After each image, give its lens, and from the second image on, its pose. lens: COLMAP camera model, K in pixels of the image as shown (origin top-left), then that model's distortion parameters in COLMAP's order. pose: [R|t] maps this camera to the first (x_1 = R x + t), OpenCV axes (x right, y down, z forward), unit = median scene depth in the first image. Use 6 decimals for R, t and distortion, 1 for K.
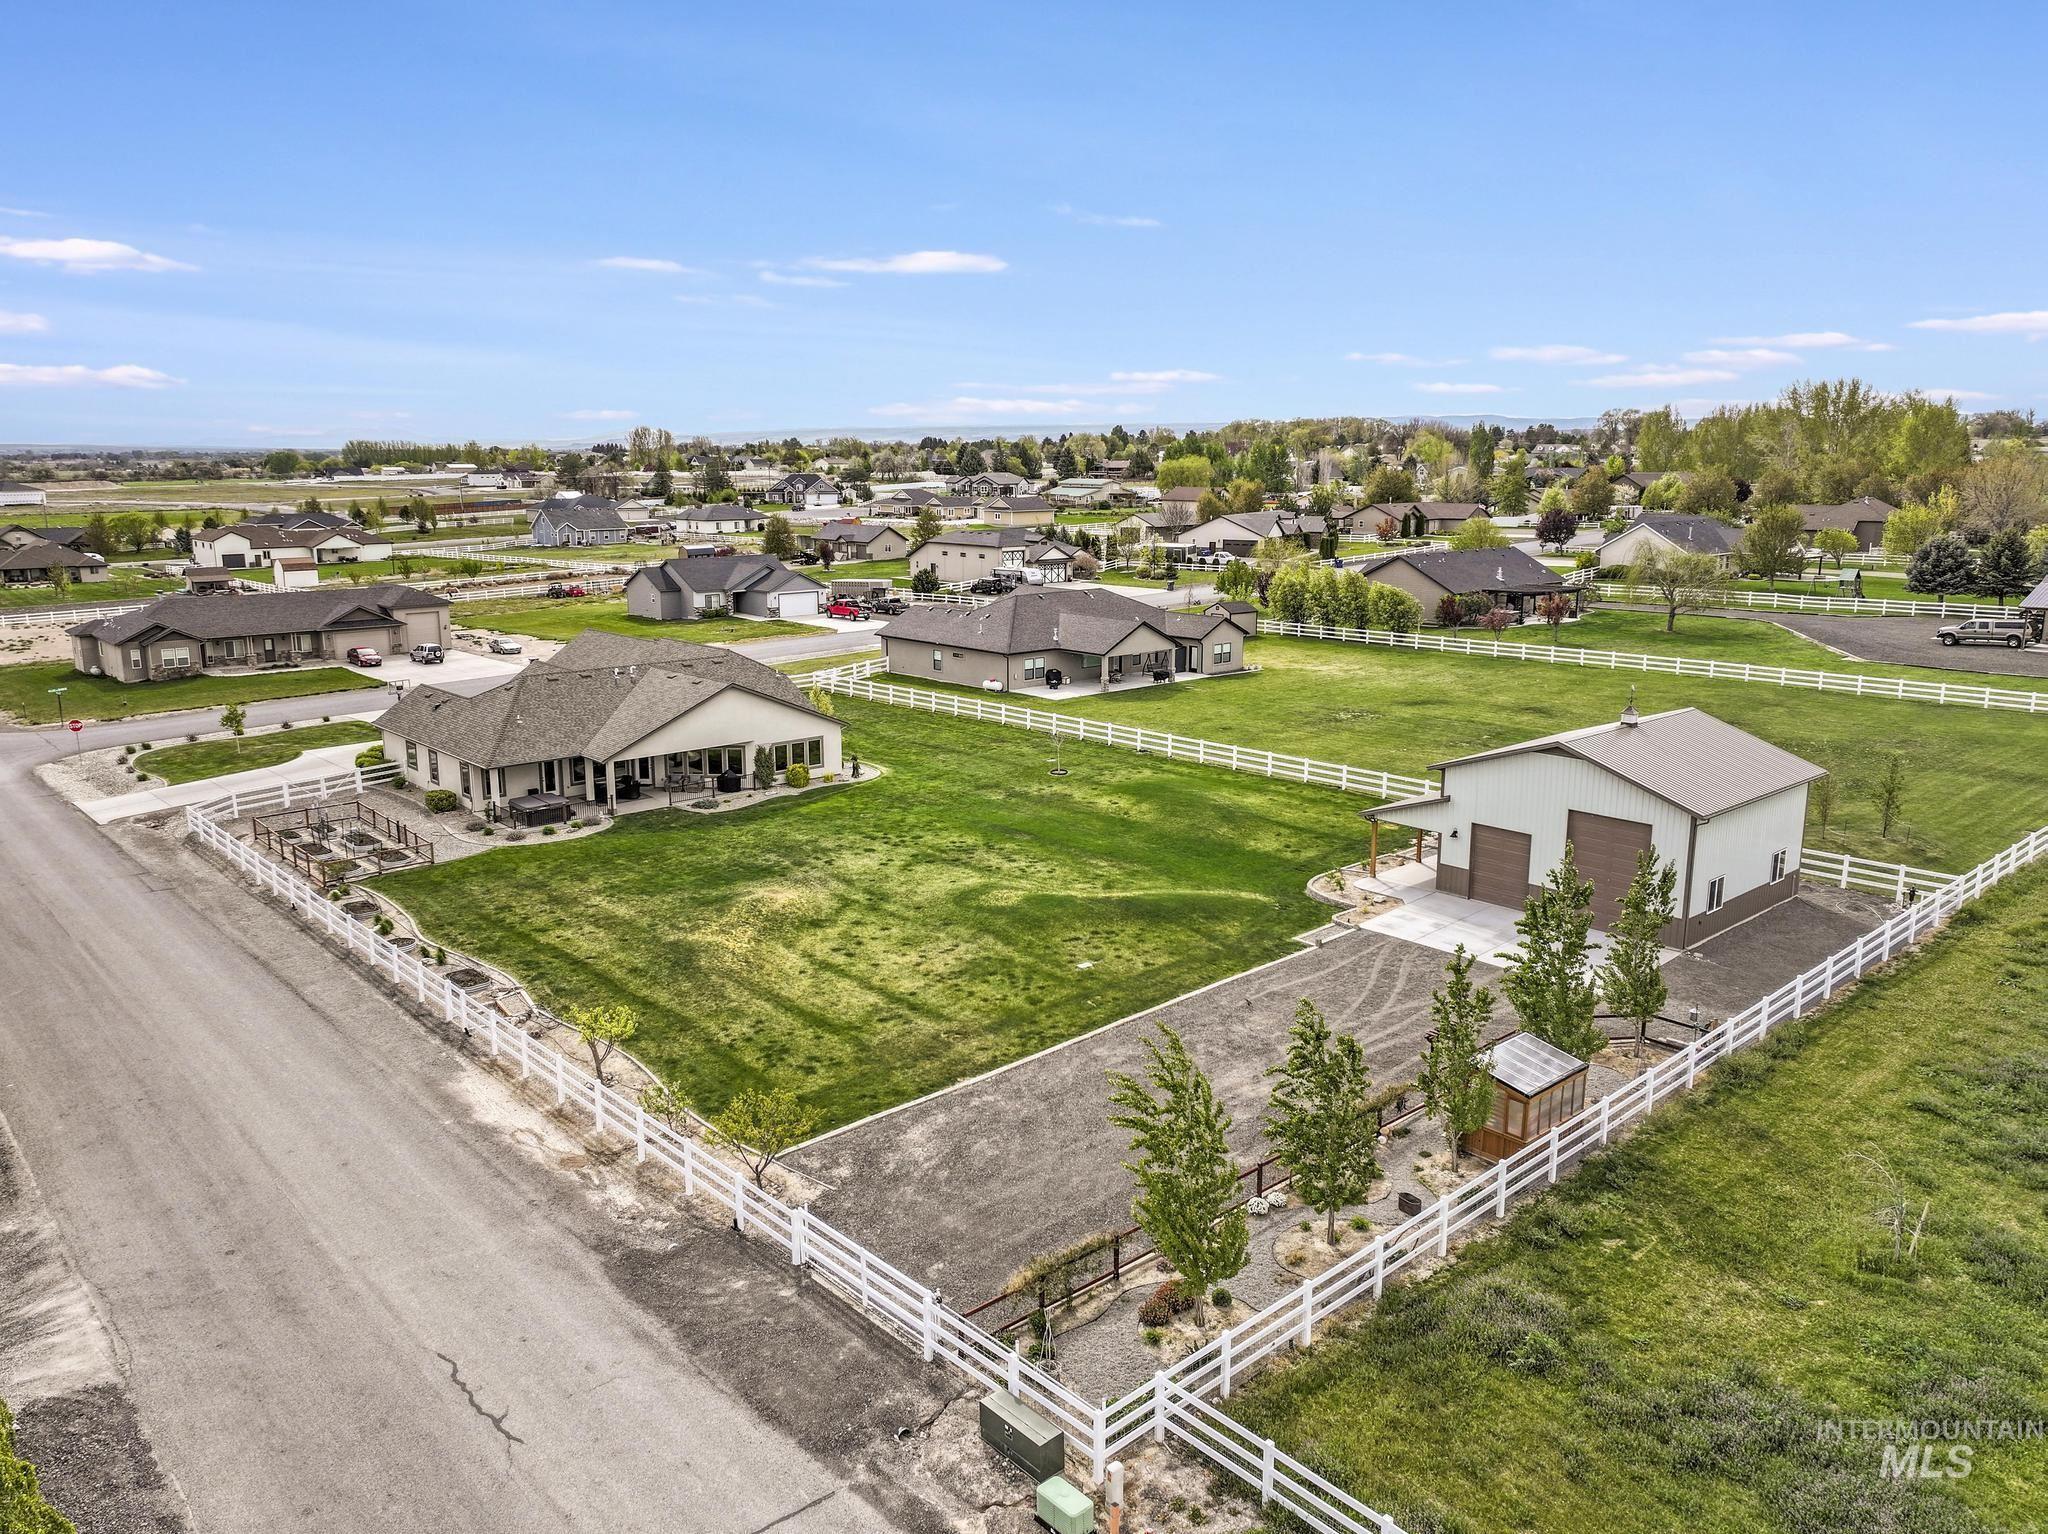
lens RADIAL K [[1471.9, 0, 1034.7], [0, 1471.9, 764.7], [0, 0, 1]] dist [0.009578, 0.010130]
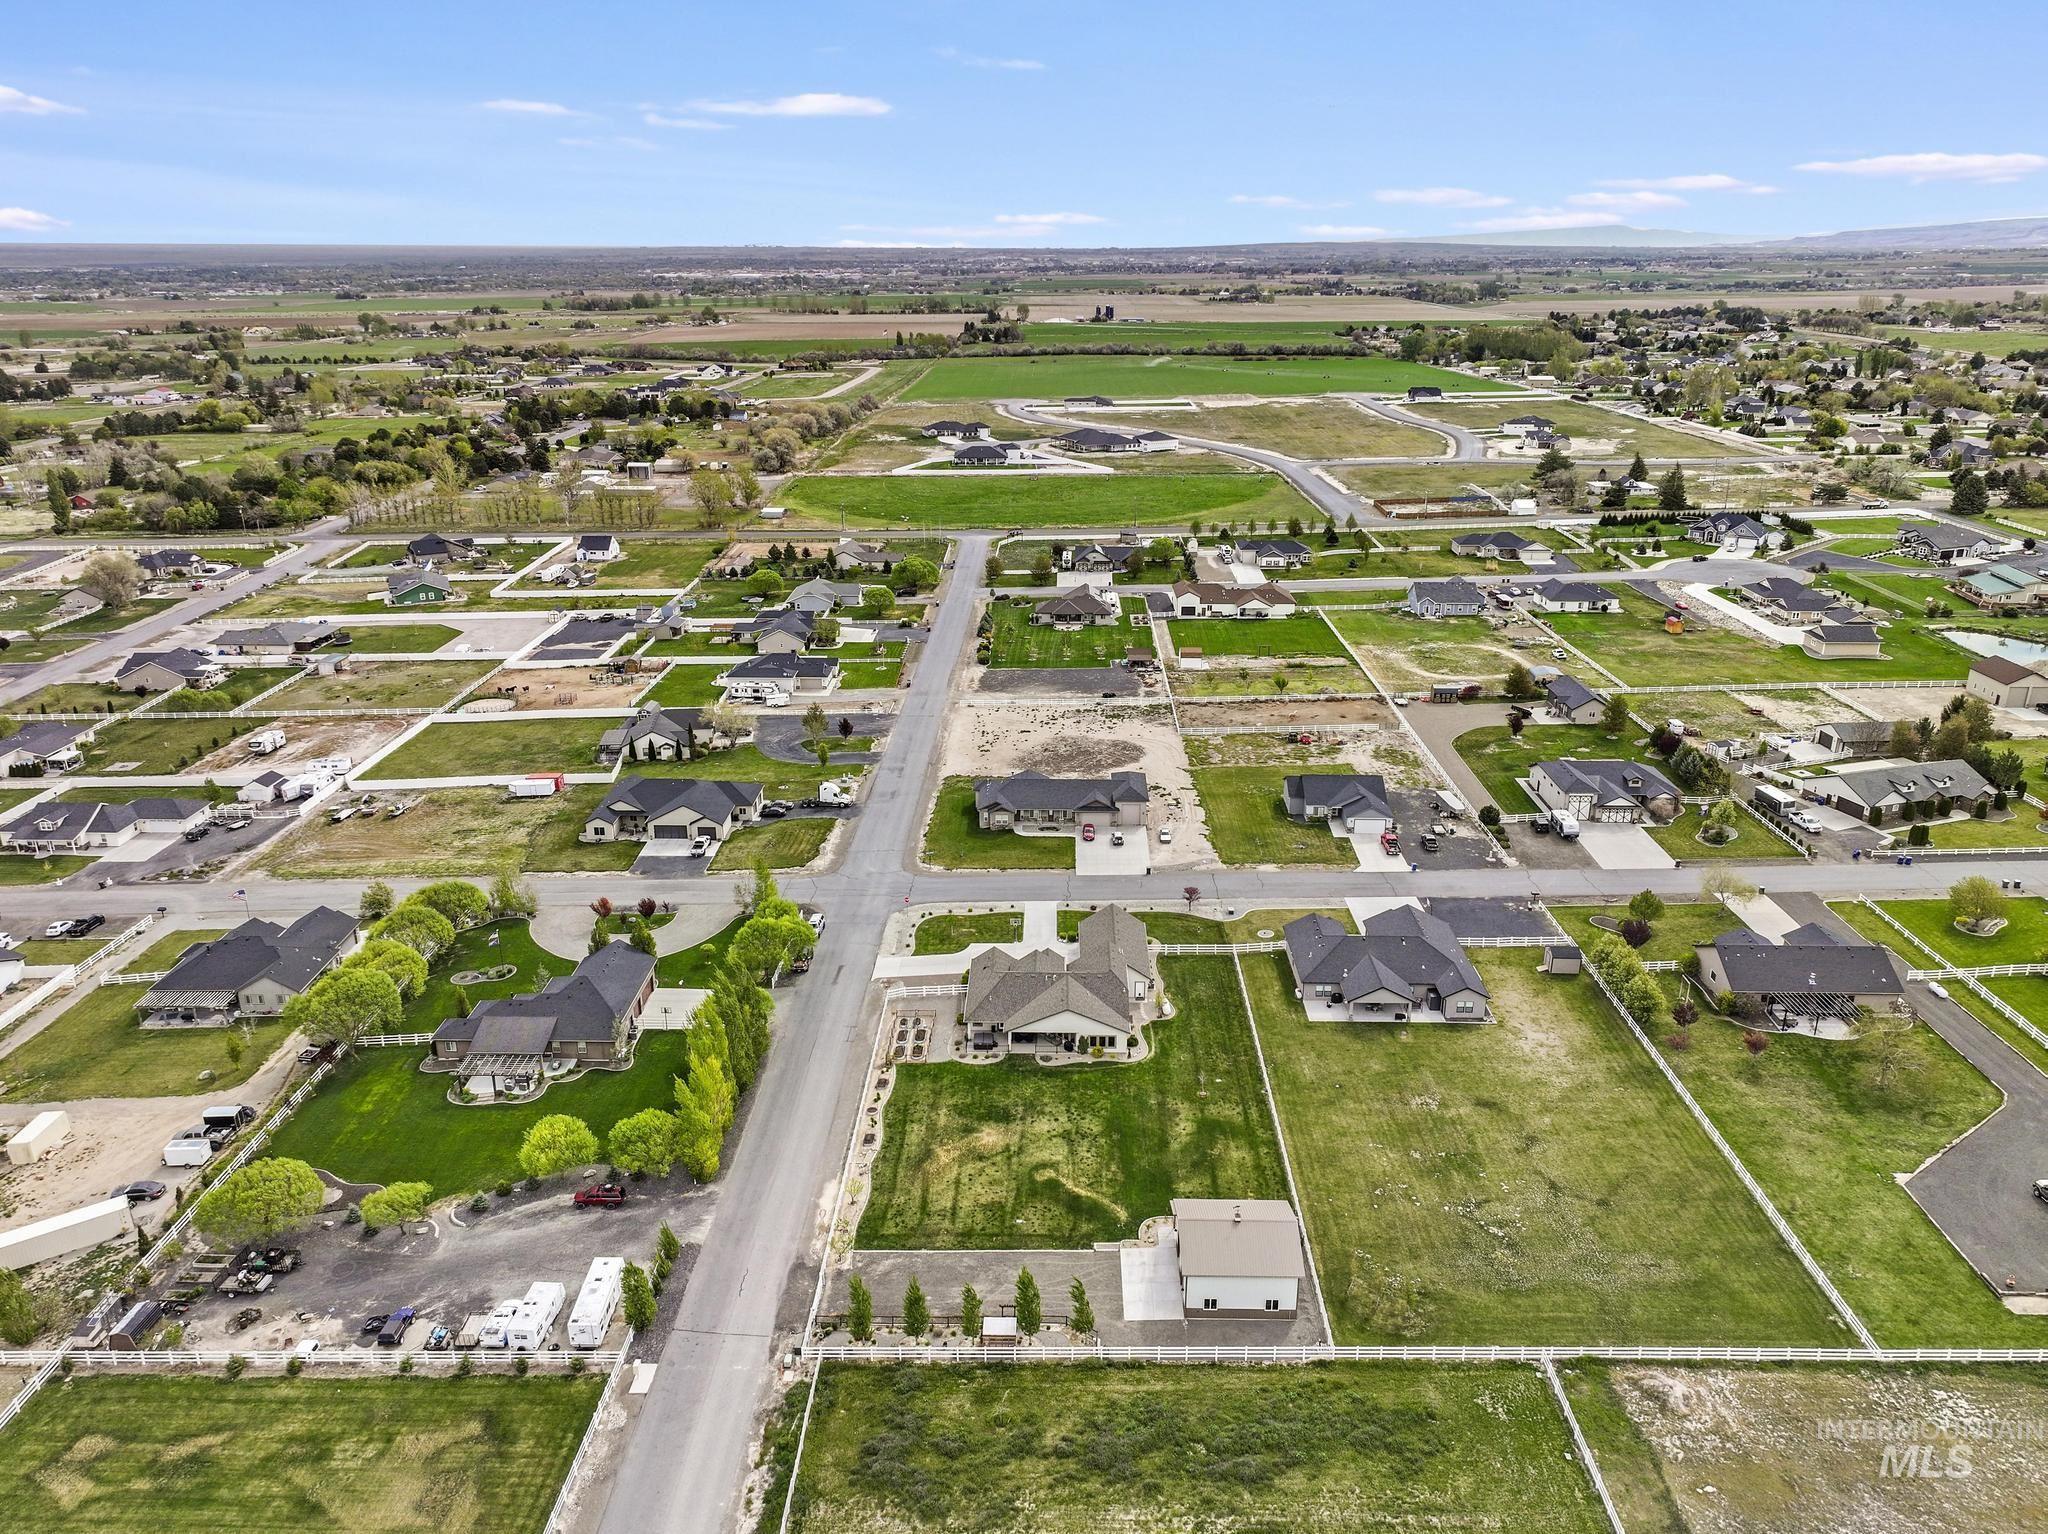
lens RADIAL K [[1471.9, 0, 1037.1], [0, 1471.9, 771.9], [0, 0, 1]] dist [0.009578, 0.010130]
pose [[0.730346, 0.235942, -0.641035, 1.509534], [-0.145287, 0.970635, 0.191726, -1.126545], [0.667447, -0.046892, 0.743179, -0.921244]]
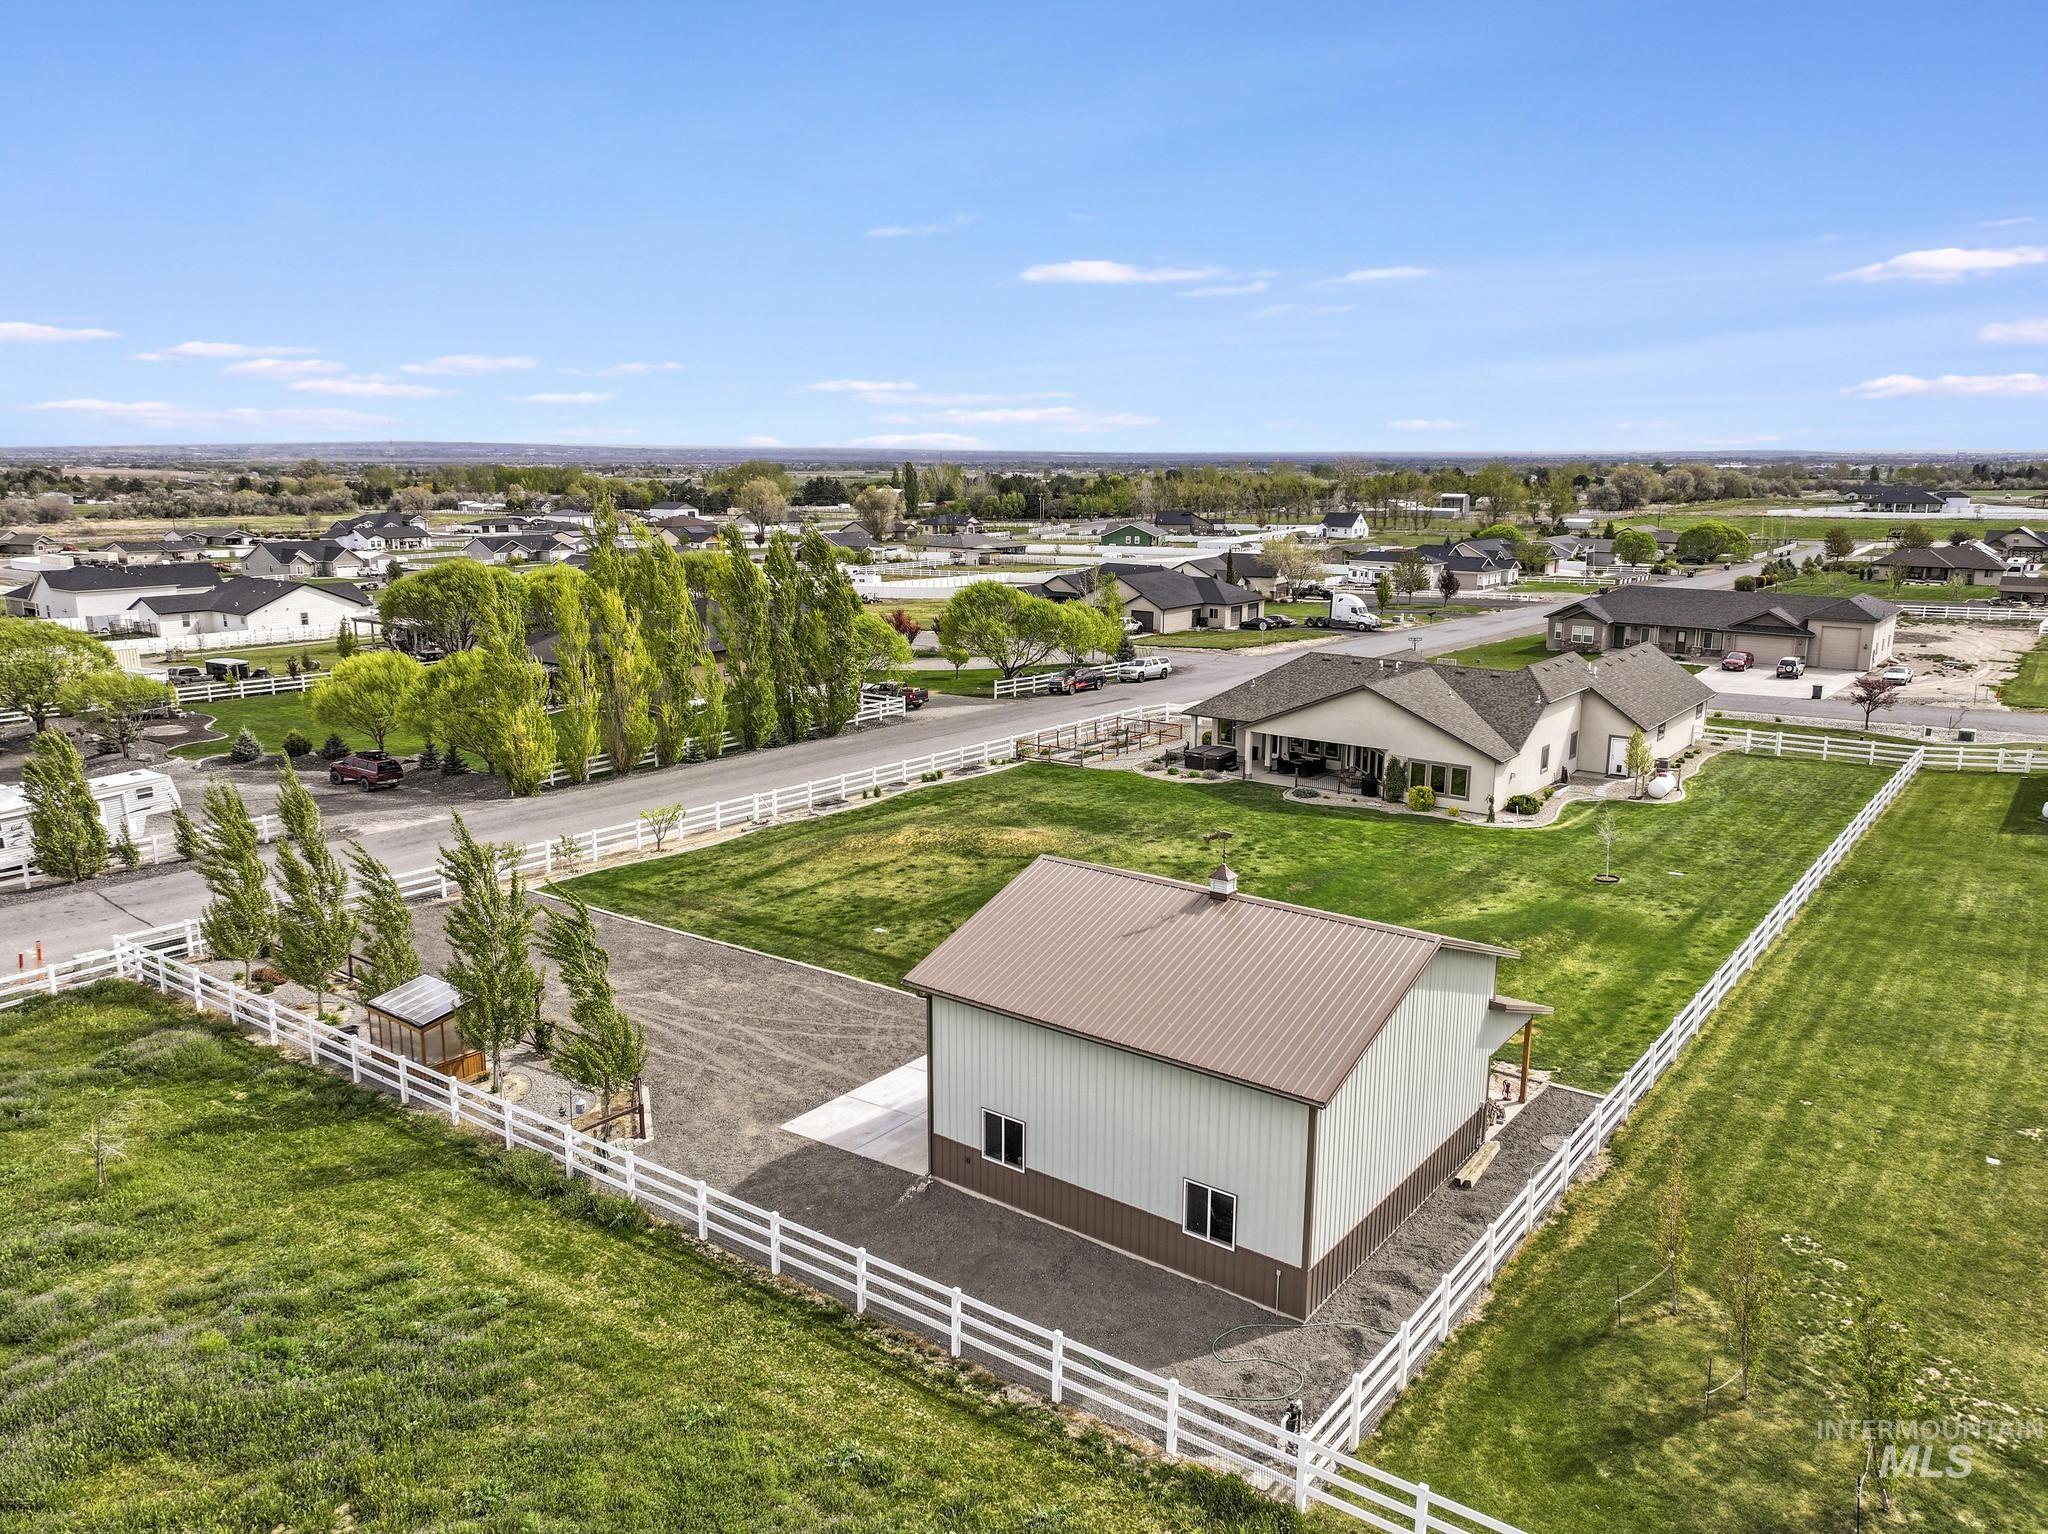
lens RADIAL K [[1471.9, 0, 1036.1], [0, 1471.9, 761.4], [0, 0, 1]] dist [0.009578, 0.010130]
pose [[0.188240, 0.205337, -0.960418, 0.969232], [-0.210831, 0.963550, 0.164684, -0.166069], [0.959227, 0.171486, 0.224670, 0.783126]]
